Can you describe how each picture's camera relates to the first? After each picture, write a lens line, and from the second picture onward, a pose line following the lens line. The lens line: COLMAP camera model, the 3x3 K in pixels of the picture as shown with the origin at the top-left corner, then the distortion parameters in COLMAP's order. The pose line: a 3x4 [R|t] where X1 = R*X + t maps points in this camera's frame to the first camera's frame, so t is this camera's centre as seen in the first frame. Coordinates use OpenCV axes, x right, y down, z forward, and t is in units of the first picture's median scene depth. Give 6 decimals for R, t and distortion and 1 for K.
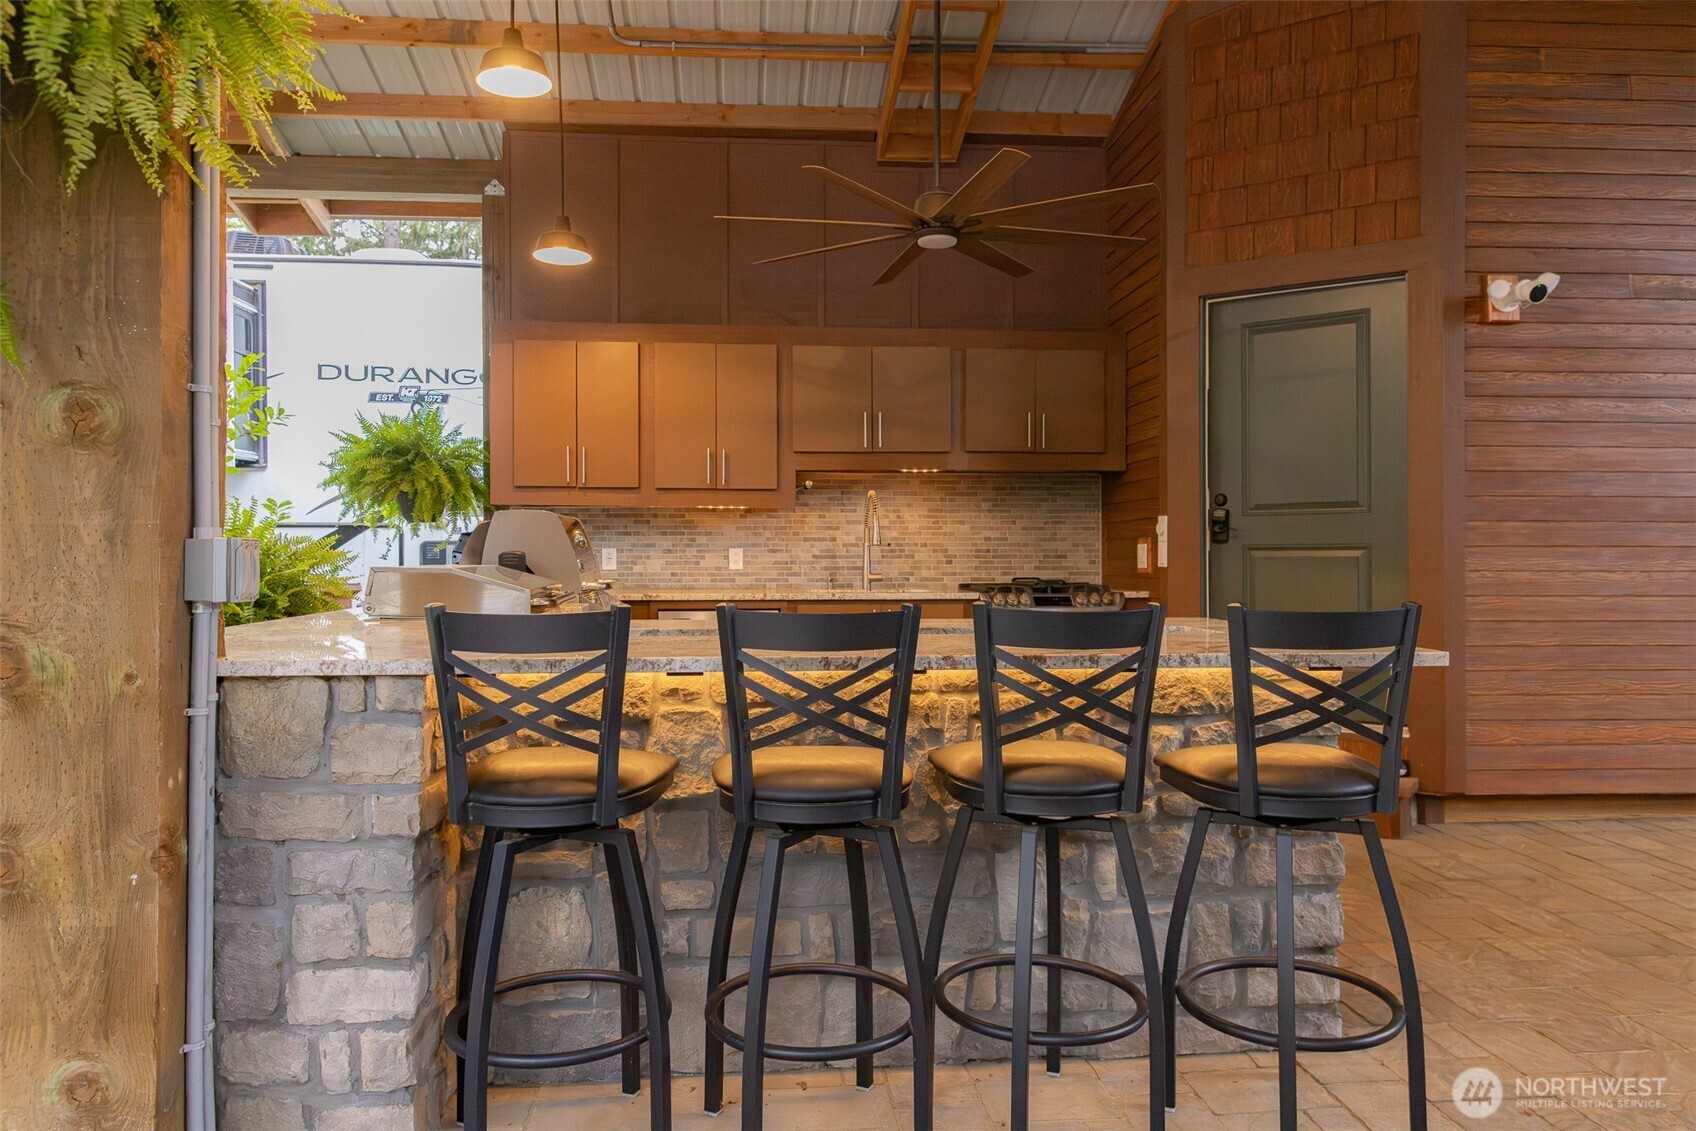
lens RADIAL K [[1133.2, 0, 852.4], [0, 1133.2, 552.3], [0, 0, 1]] dist [0.015916, -0.008411]
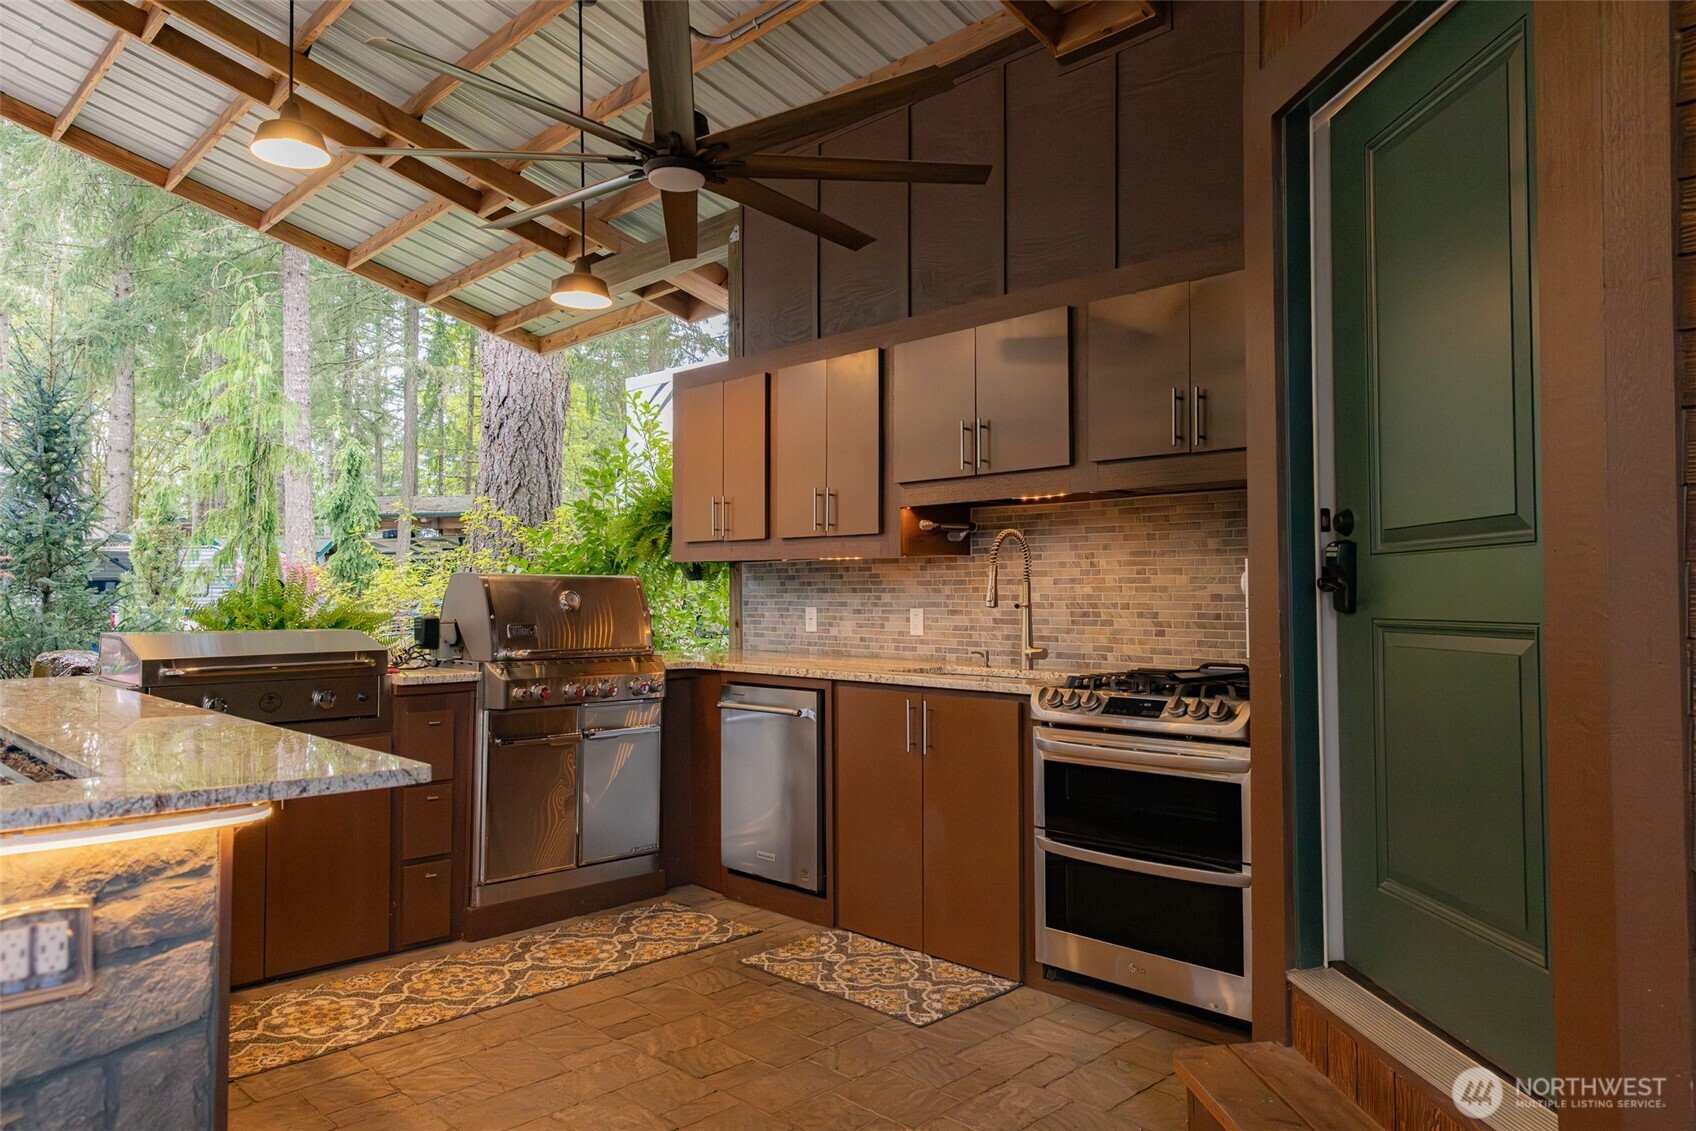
lens RADIAL K [[1133.2, 0, 833.2], [0, 1133.2, 562.6], [0, 0, 1]] dist [0.015916, -0.008411]
pose [[0.623152, -0.021287, -0.781811, 0.515252], [-0.000270, 0.999624, -0.027432, -0.014891], [0.782100, 0.017306, 0.622912, 0.495287]]
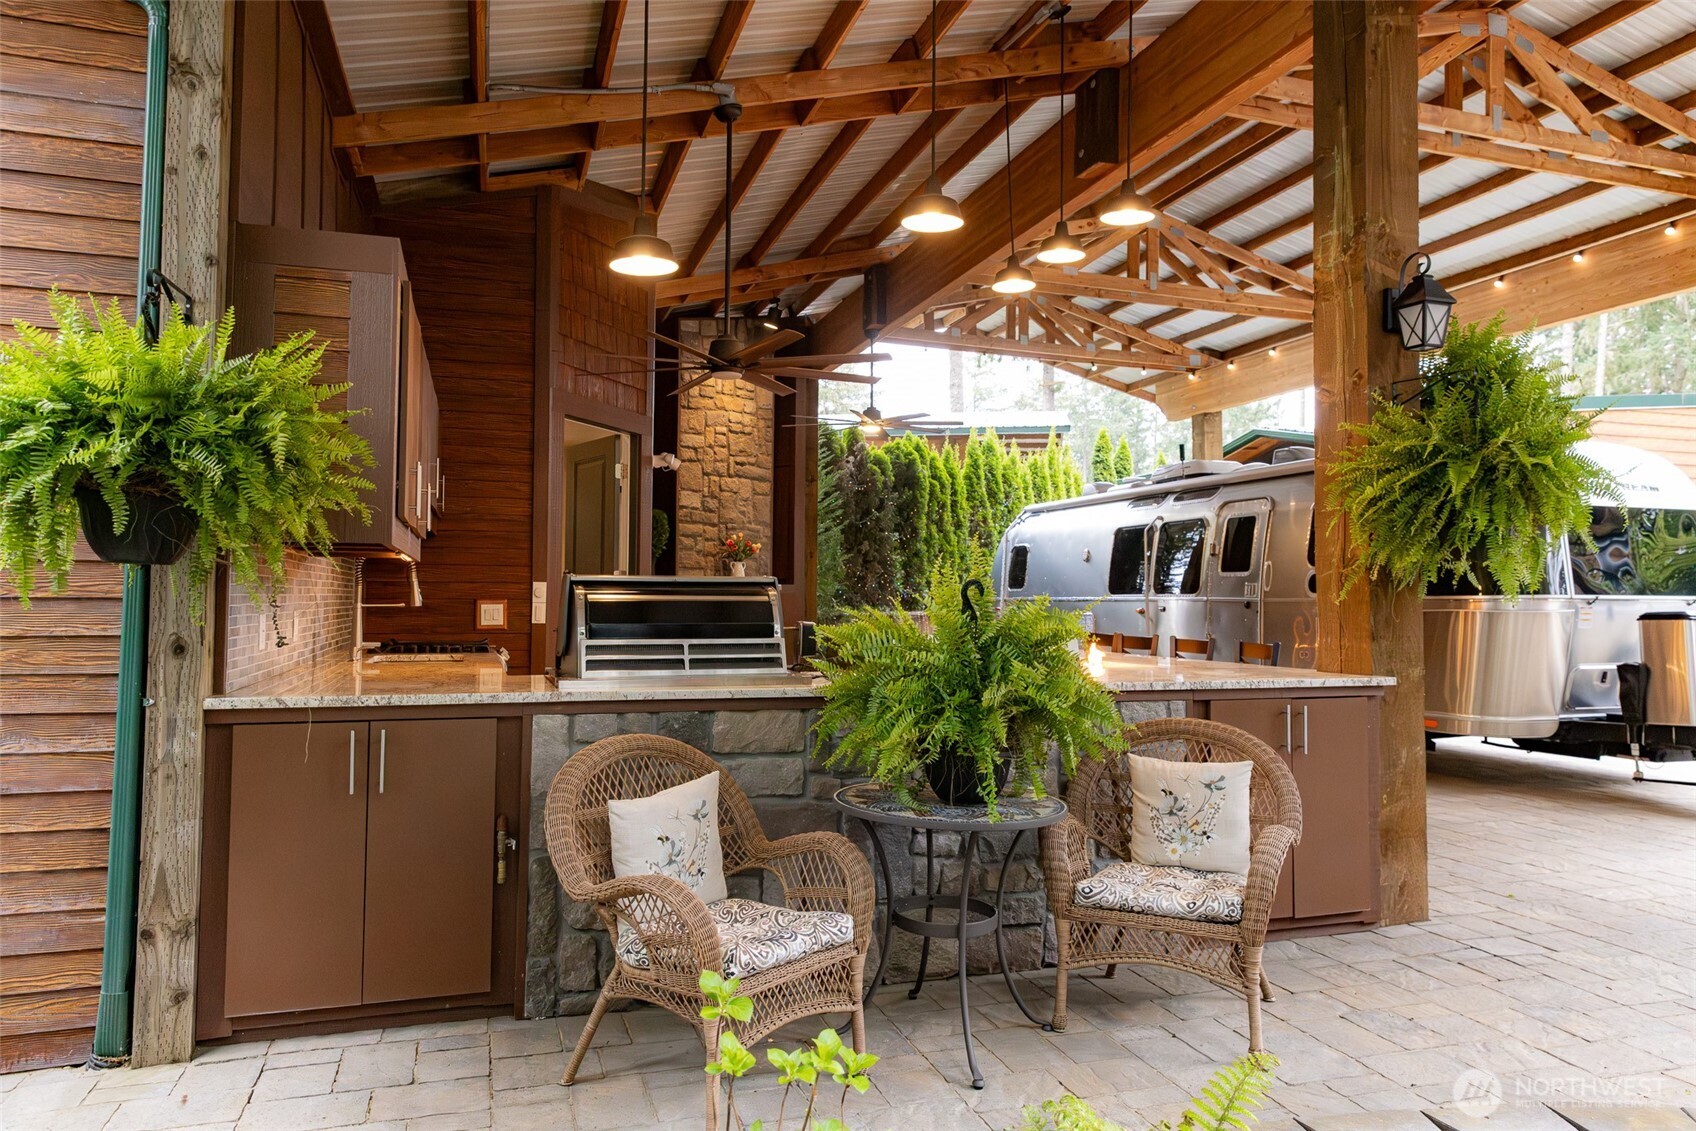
lens RADIAL K [[1133.2, 0, 820.1], [0, 1133.2, 567.1], [0, 0, 1]] dist [0.015916, -0.008411]
pose [[-0.200249, 0.028613, 0.979327, -0.923037], [-0.002968, 0.999551, -0.029810, -0.010670], [-0.979740, -0.008876, -0.200075, 0.881968]]
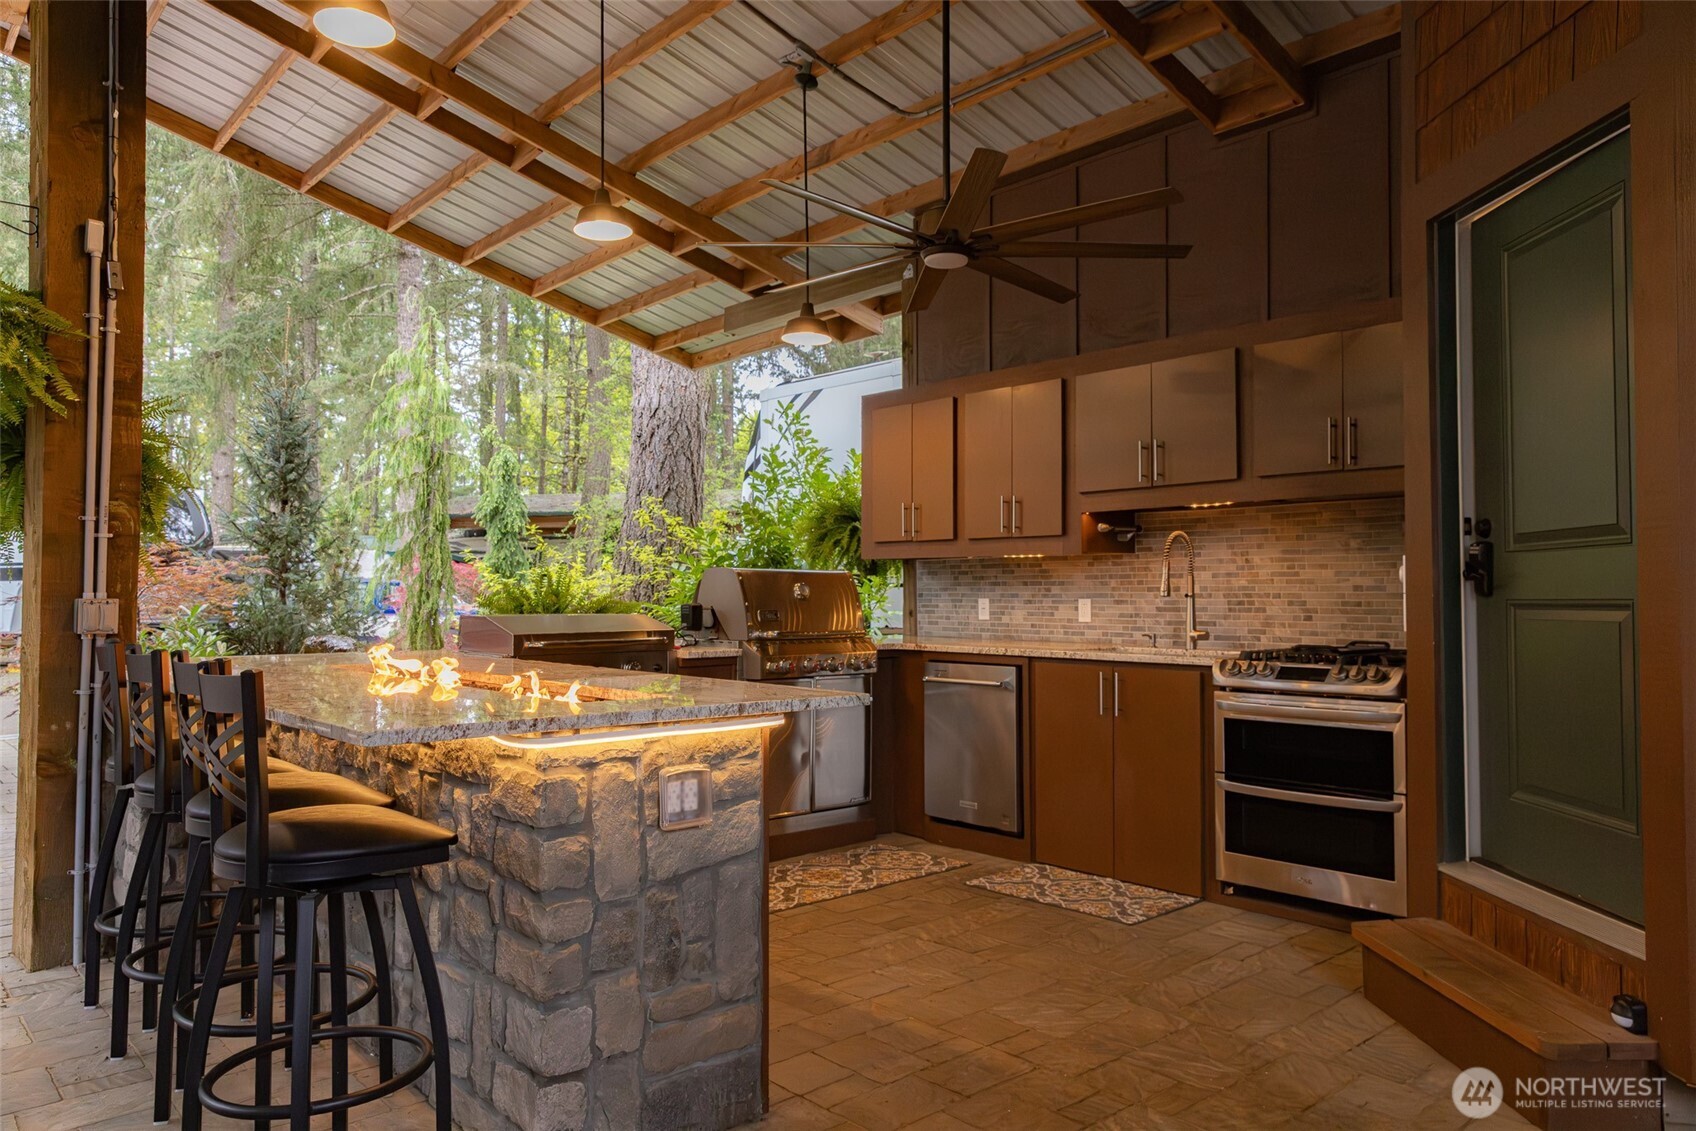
lens RADIAL K [[1153.2, 0, 843.4], [0, 1153.2, 566.7], [0, 0, 1]] dist [-0.005492, 0.003122]
pose [[0.590658, -0.017569, -0.806731, 0.578194], [-0.001597, 0.999736, -0.022942, -0.008595], [0.806920, 0.014839, 0.590474, 0.308477]]
